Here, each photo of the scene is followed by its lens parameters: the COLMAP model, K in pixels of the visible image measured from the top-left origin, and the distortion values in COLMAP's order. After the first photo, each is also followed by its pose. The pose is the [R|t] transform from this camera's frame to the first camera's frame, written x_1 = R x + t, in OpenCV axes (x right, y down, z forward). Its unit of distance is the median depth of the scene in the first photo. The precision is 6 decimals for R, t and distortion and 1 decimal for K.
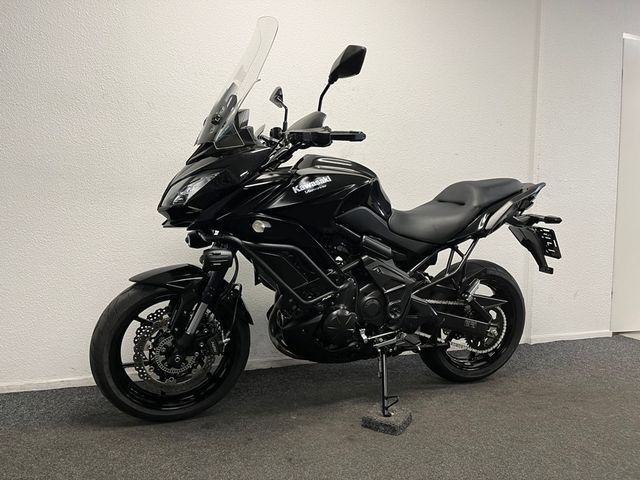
lens RADIAL K [[487.5, 0, 320.0], [0, 487.5, 240.0], [0, 0, 1]] dist [0.002800, -0.002658]
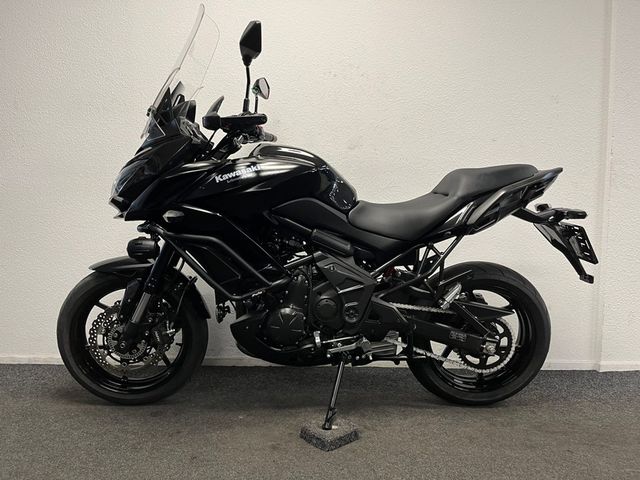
lens RADIAL K [[487.5, 0, 320.0], [0, 487.5, 240.0], [0, 0, 1]] dist [0.002800, -0.002658]
pose [[0.946605, 0.016014, -0.321998, 0.382461], [-0.019431, 0.999784, -0.007400, 0.016733], [0.321810, 0.013261, 0.946712, 0.127005]]
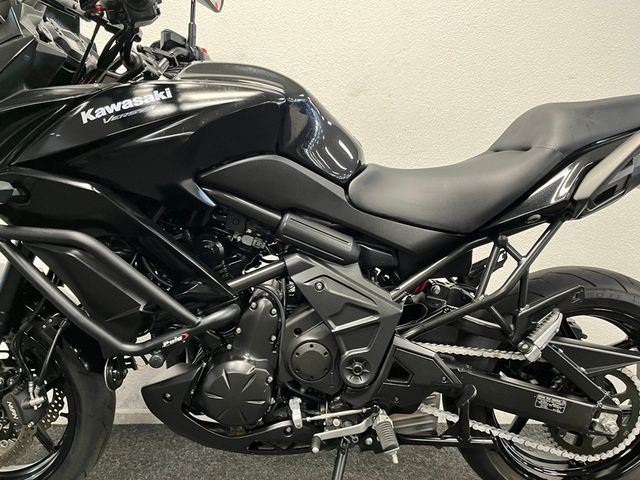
lens RADIAL K [[487.5, 0, 320.0], [0, 487.5, 240.0], [0, 0, 1]] dist [0.002800, -0.002658]
pose [[0.940930, 0.002719, -0.338591, 0.281299], [-0.002153, 0.999996, 0.002047, 0.014764], [0.338595, -0.001197, 0.940932, 0.523085]]
